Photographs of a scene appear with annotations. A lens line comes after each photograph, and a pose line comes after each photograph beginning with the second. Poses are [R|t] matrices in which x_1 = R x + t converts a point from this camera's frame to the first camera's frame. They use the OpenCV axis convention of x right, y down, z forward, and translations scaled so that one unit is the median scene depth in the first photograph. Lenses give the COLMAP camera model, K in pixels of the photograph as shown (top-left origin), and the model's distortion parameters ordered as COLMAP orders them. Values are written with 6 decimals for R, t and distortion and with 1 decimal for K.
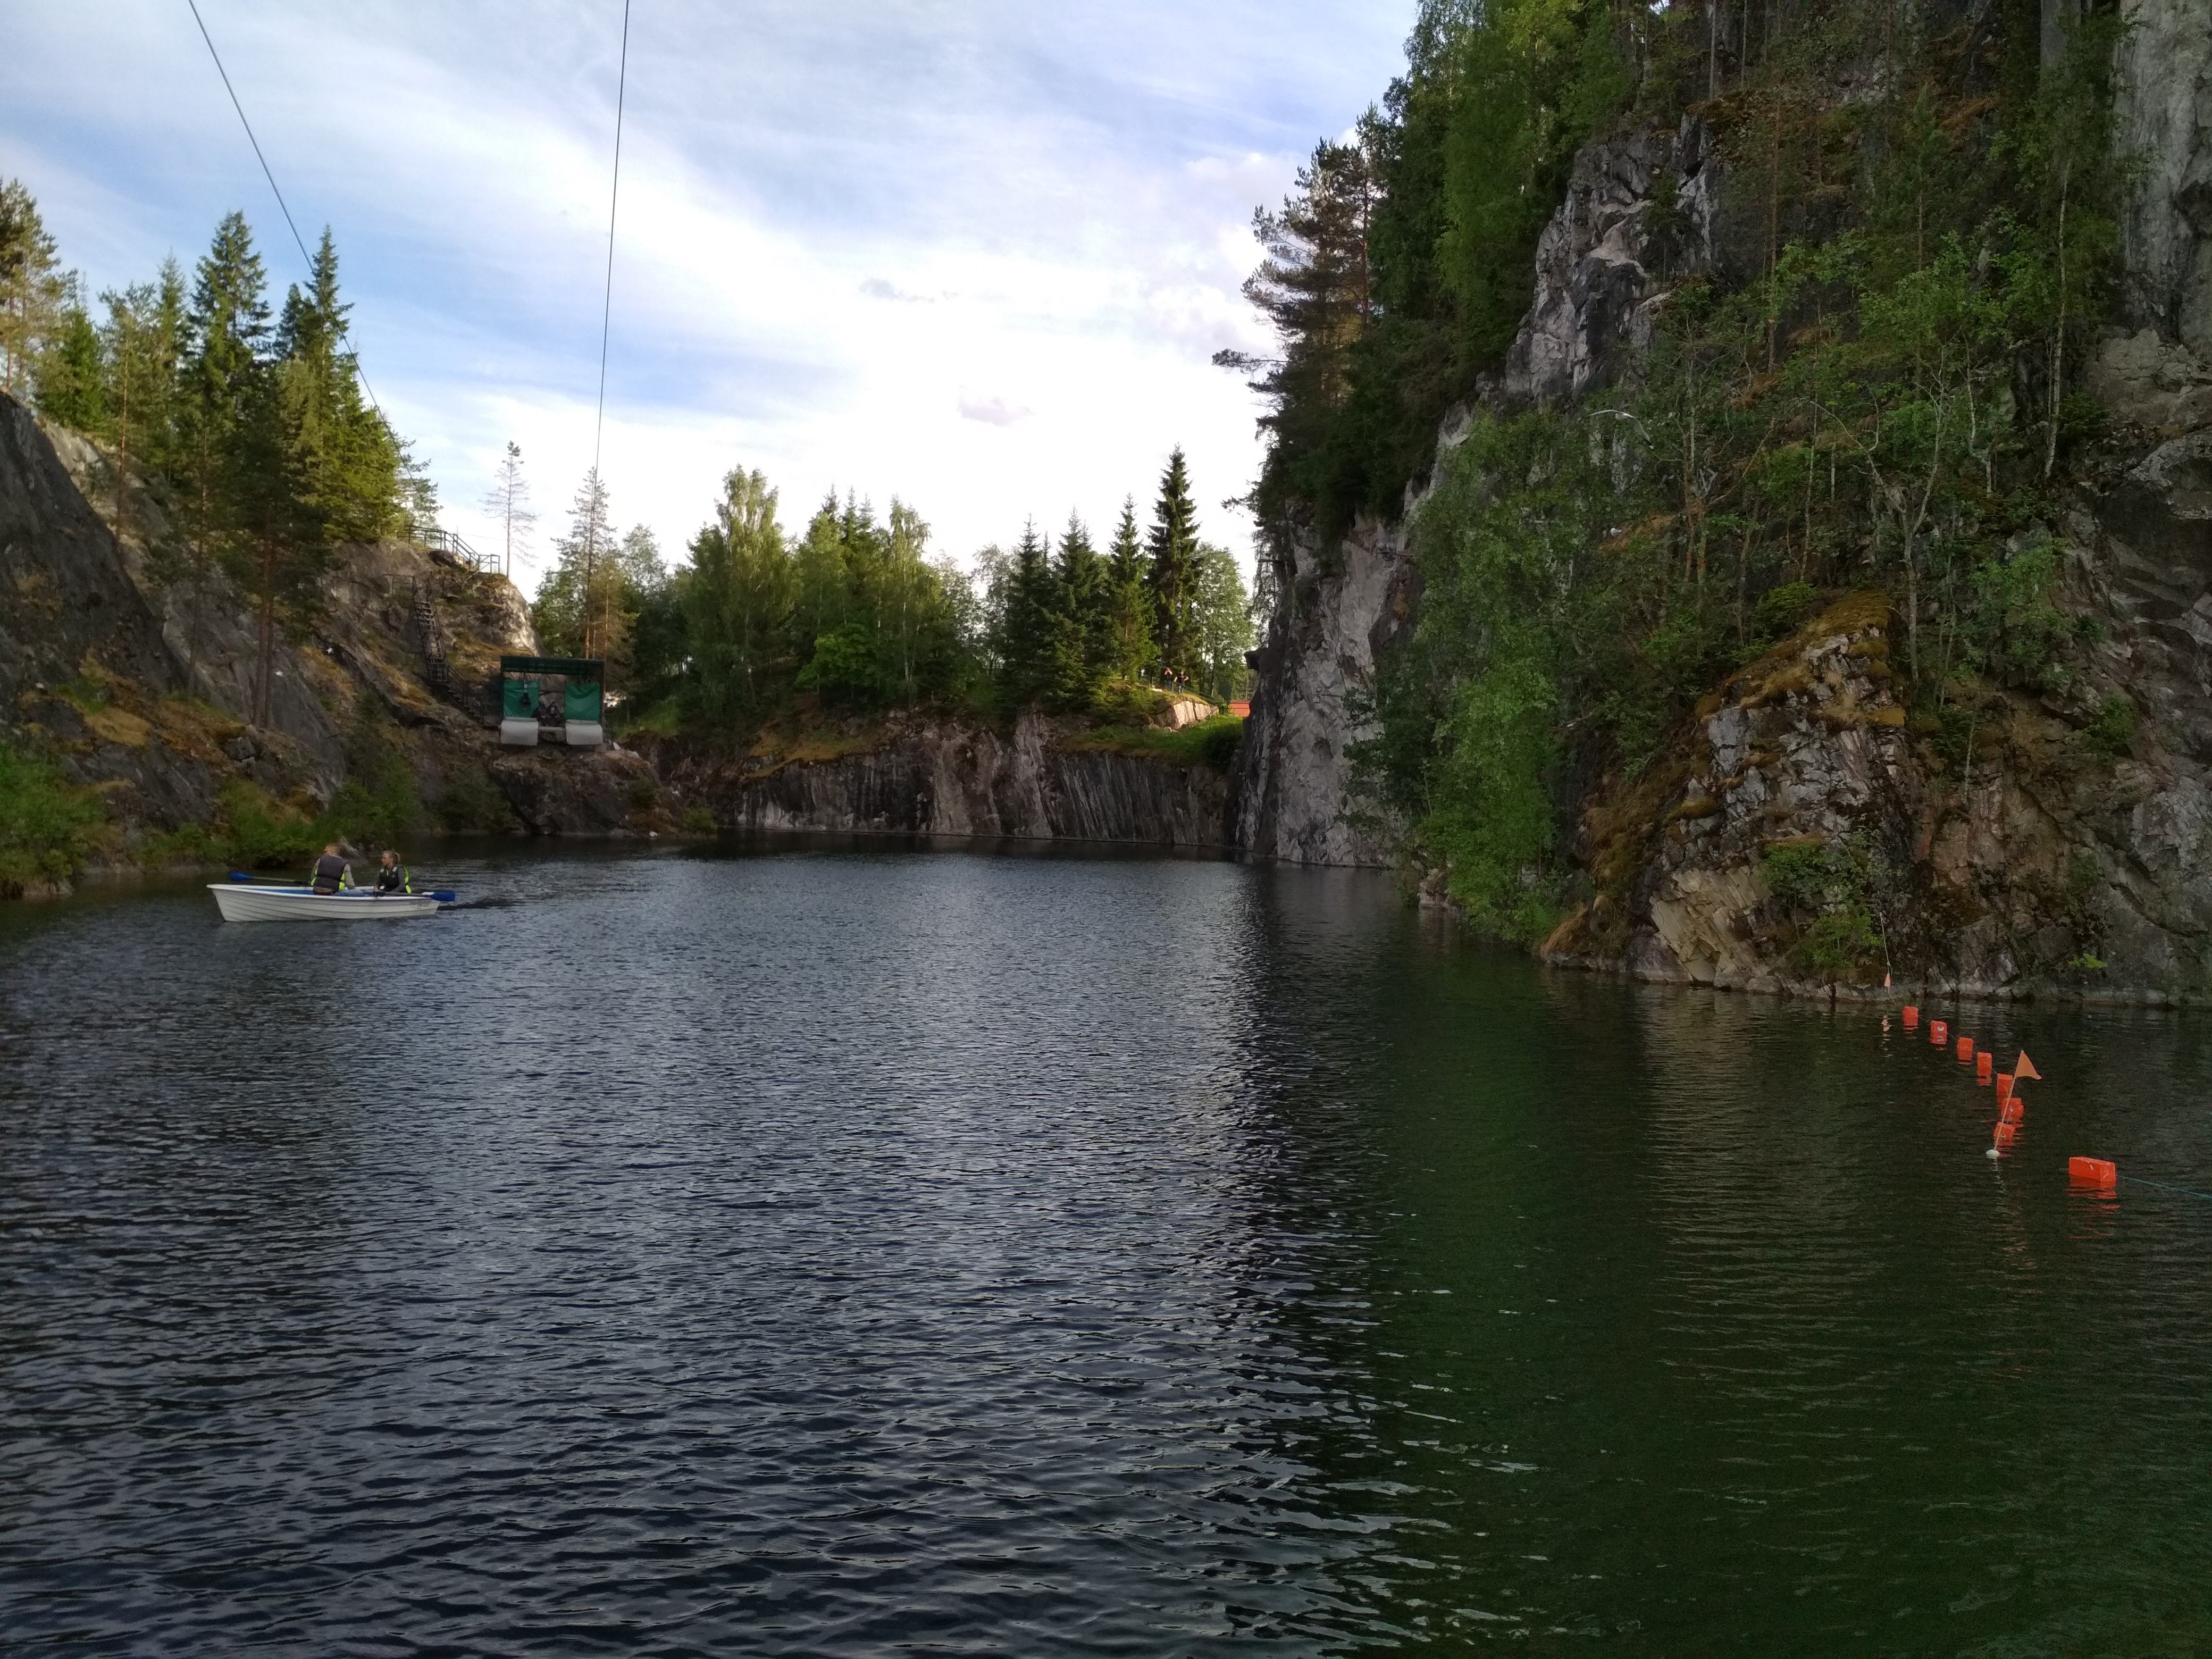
lens RADIAL K [[1955.1, 0, 1106.0], [0, 1955.1, 829.5], [0, 0, 1]] dist [0.086142, -0.164998]
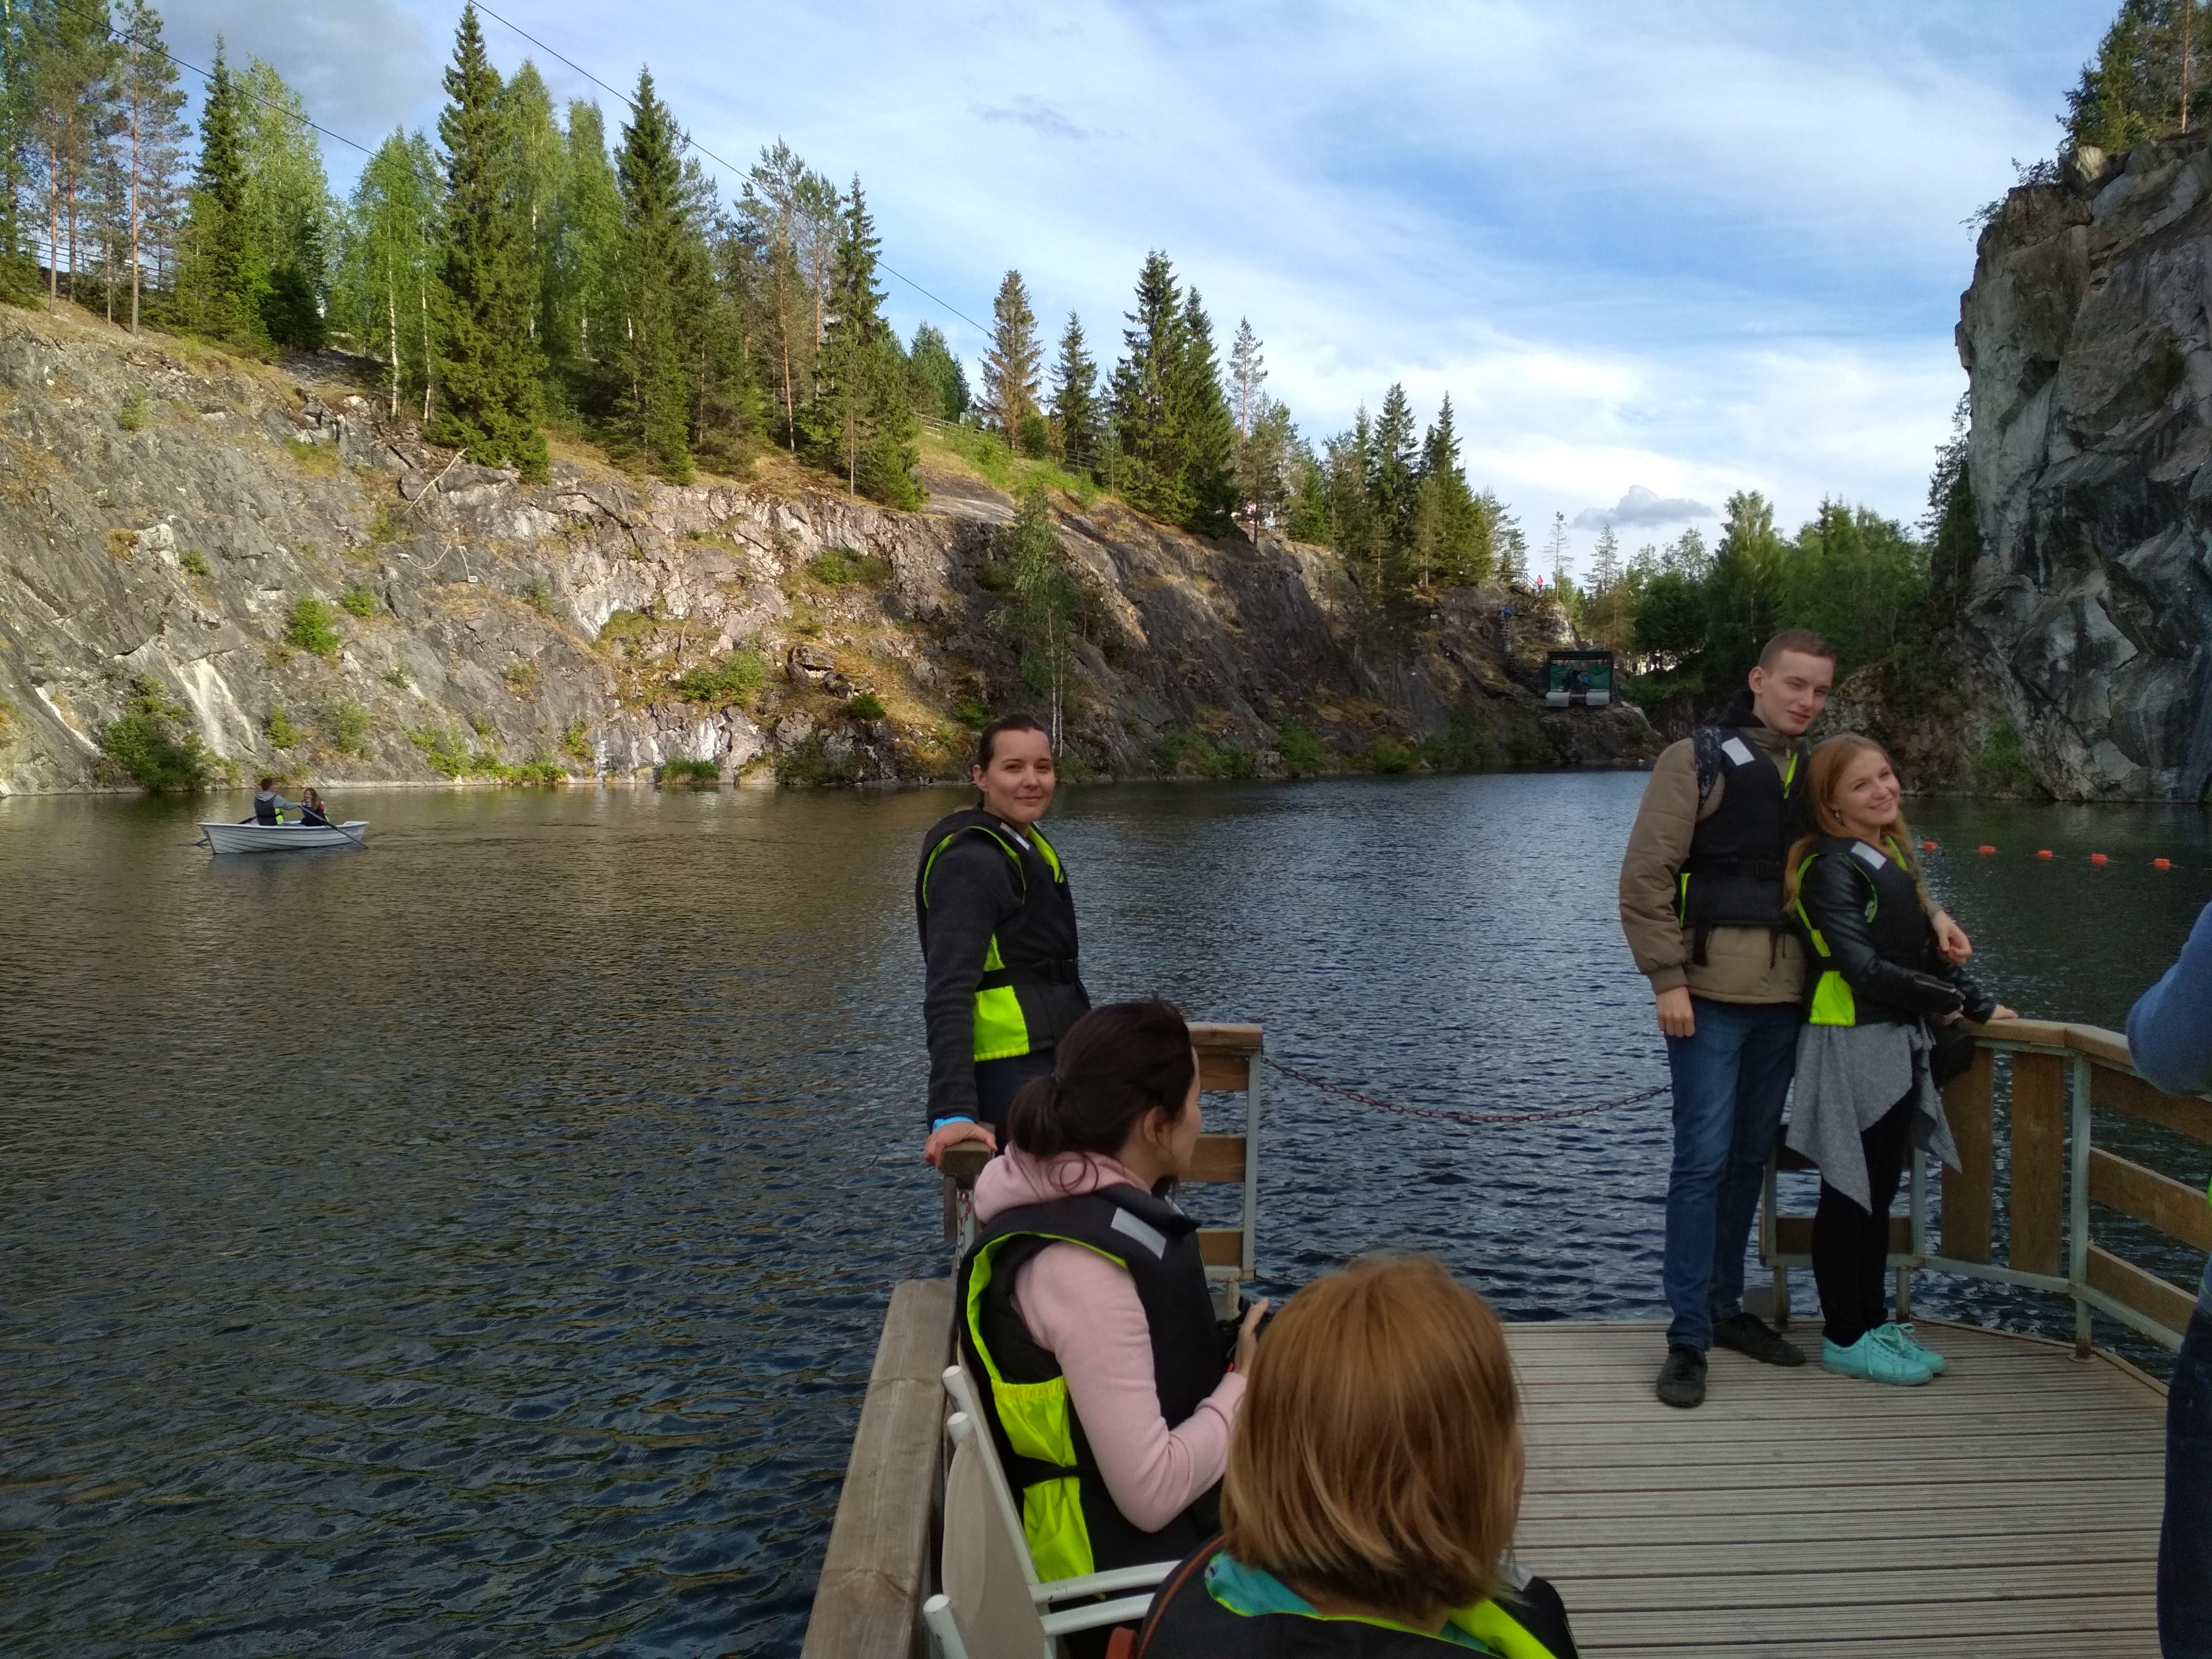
lens RADIAL K [[1955.1, 0, 1106.0], [0, 1955.1, 829.5], [0, 0, 1]] dist [0.086142, -0.164998]
pose [[0.834279, 0.001574, -0.551340, 0.270770], [0.014210, 0.999602, 0.024356, 0.012423], [0.551159, -0.028154, 0.833925, -0.527231]]
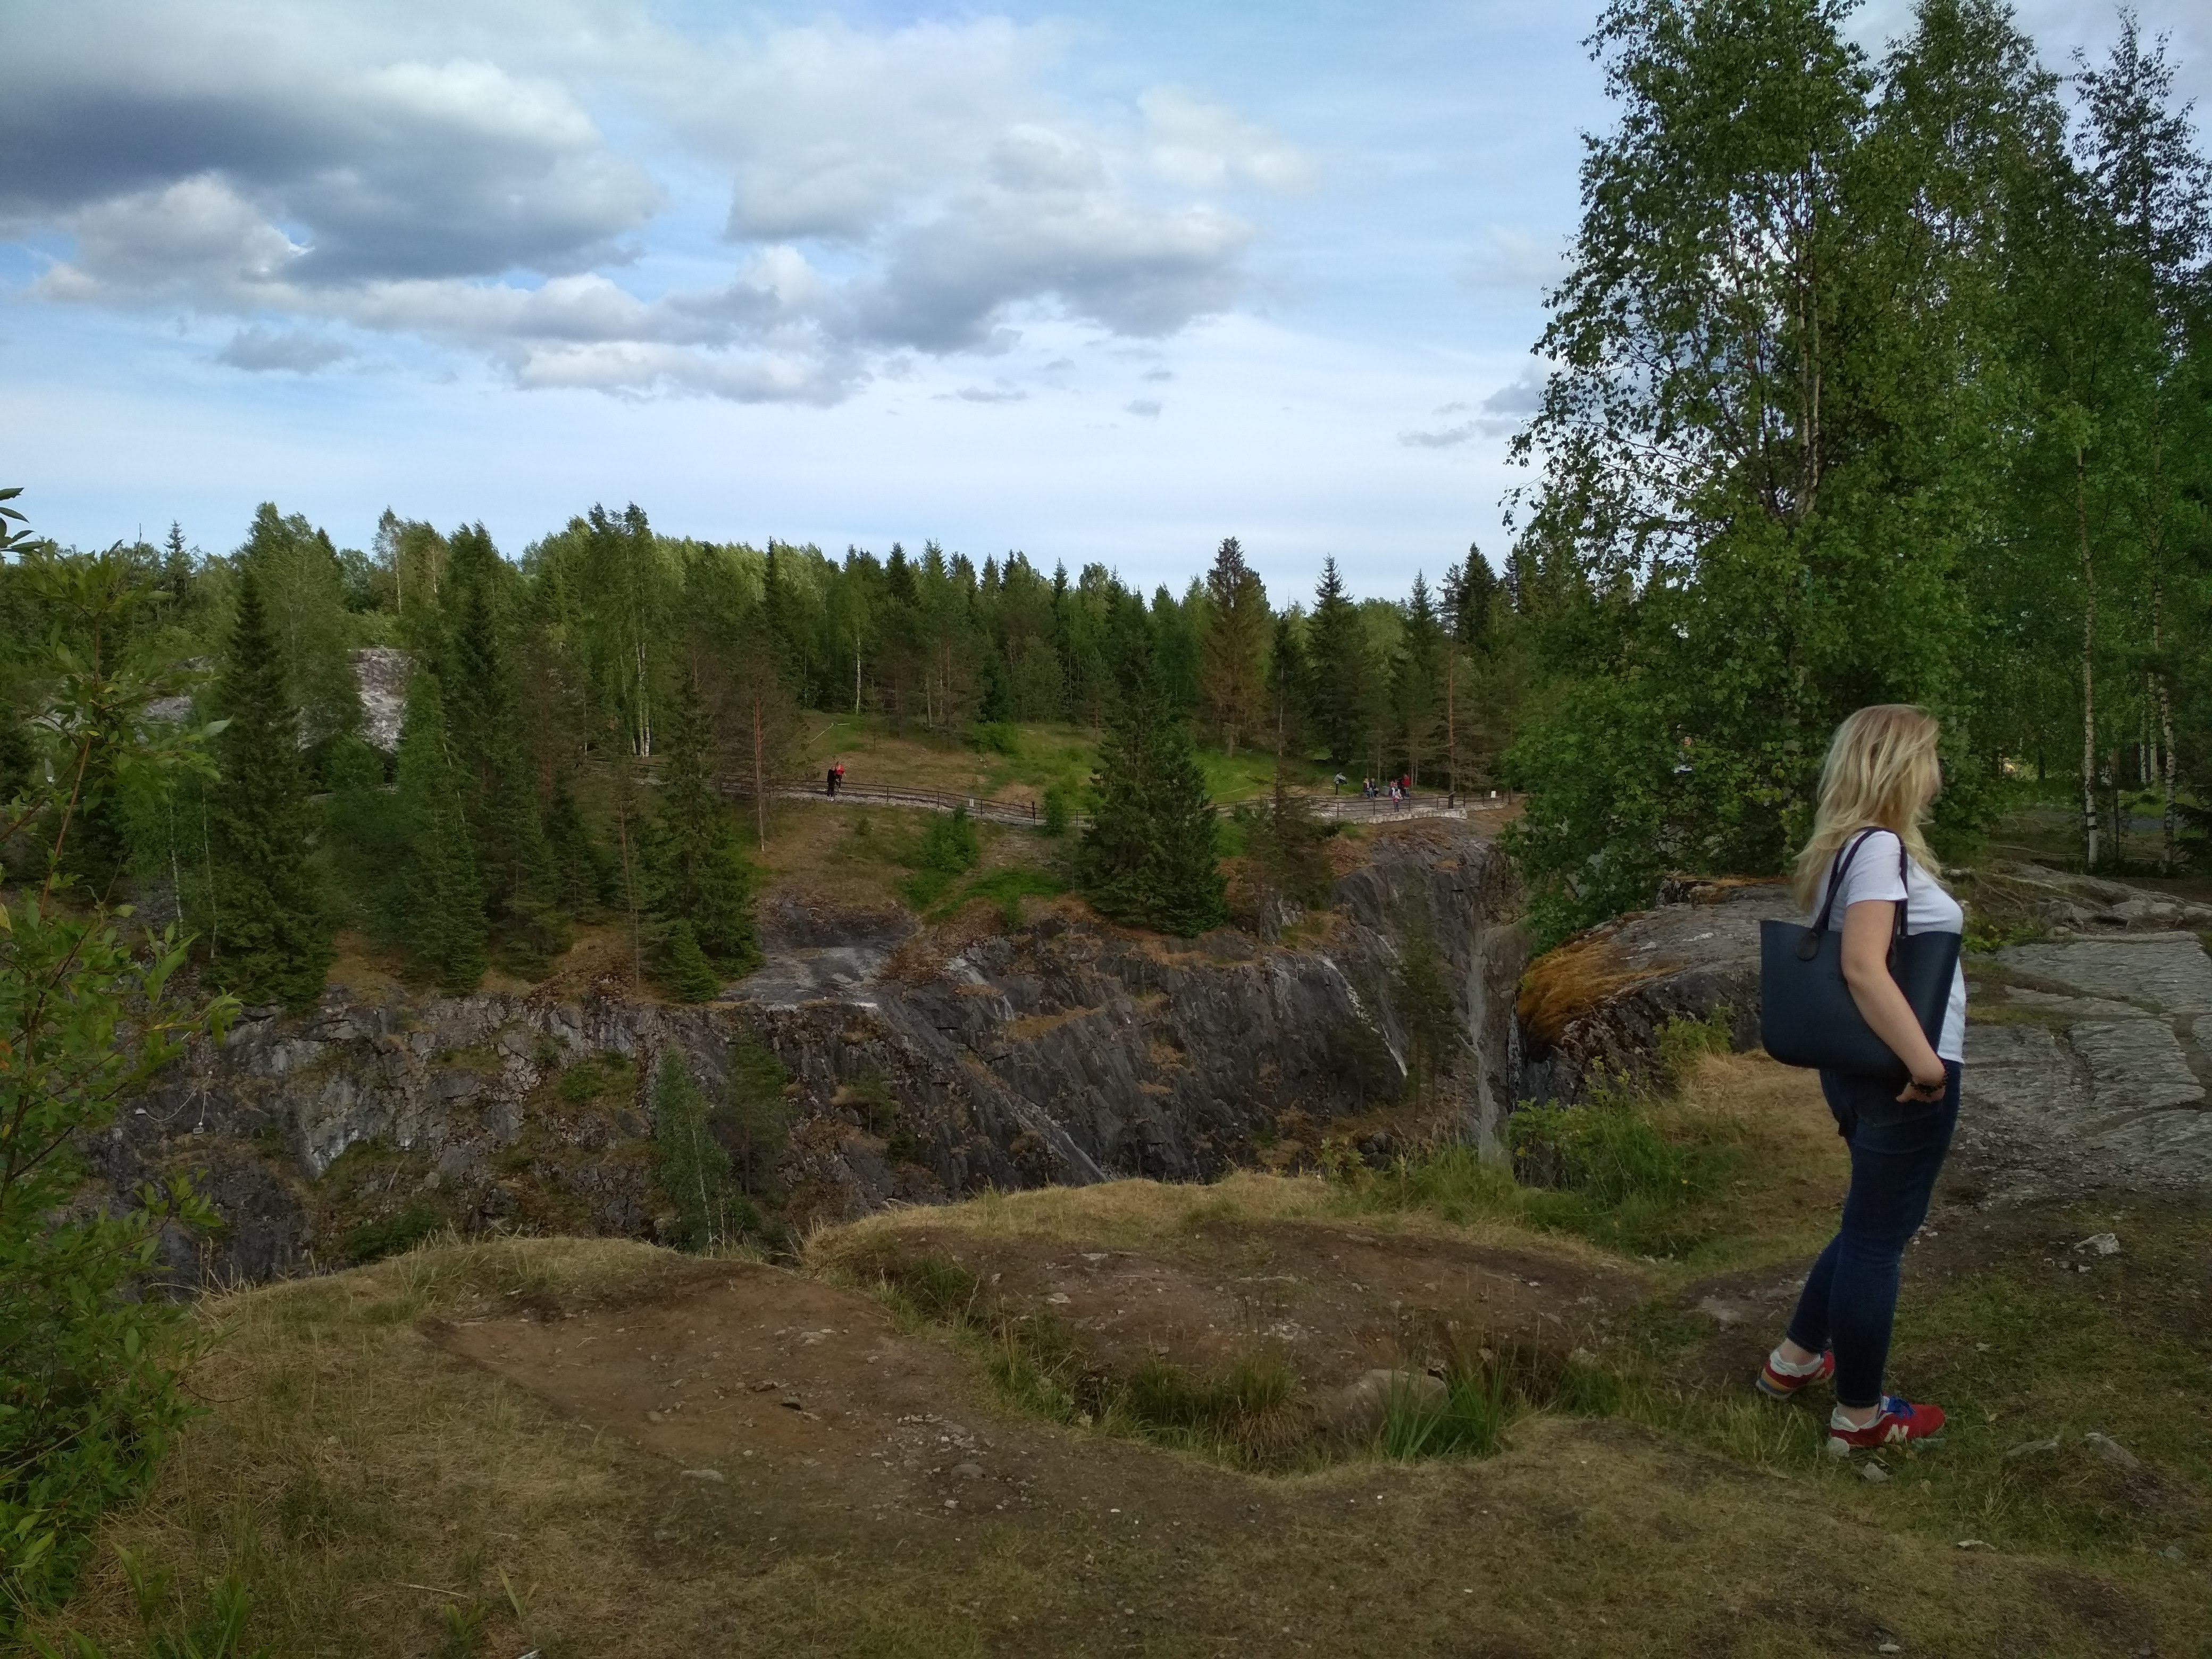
lens RADIAL K [[1955.1, 0, 1106.0], [0, 1955.1, 829.5], [0, 0, 1]] dist [0.086142, -0.164998]
pose [[0.540542, 0.013172, -0.841214, 0.555040], [0.017562, 0.999483, 0.026935, -0.216795], [0.841134, -0.029333, 0.540031, -0.138491]]
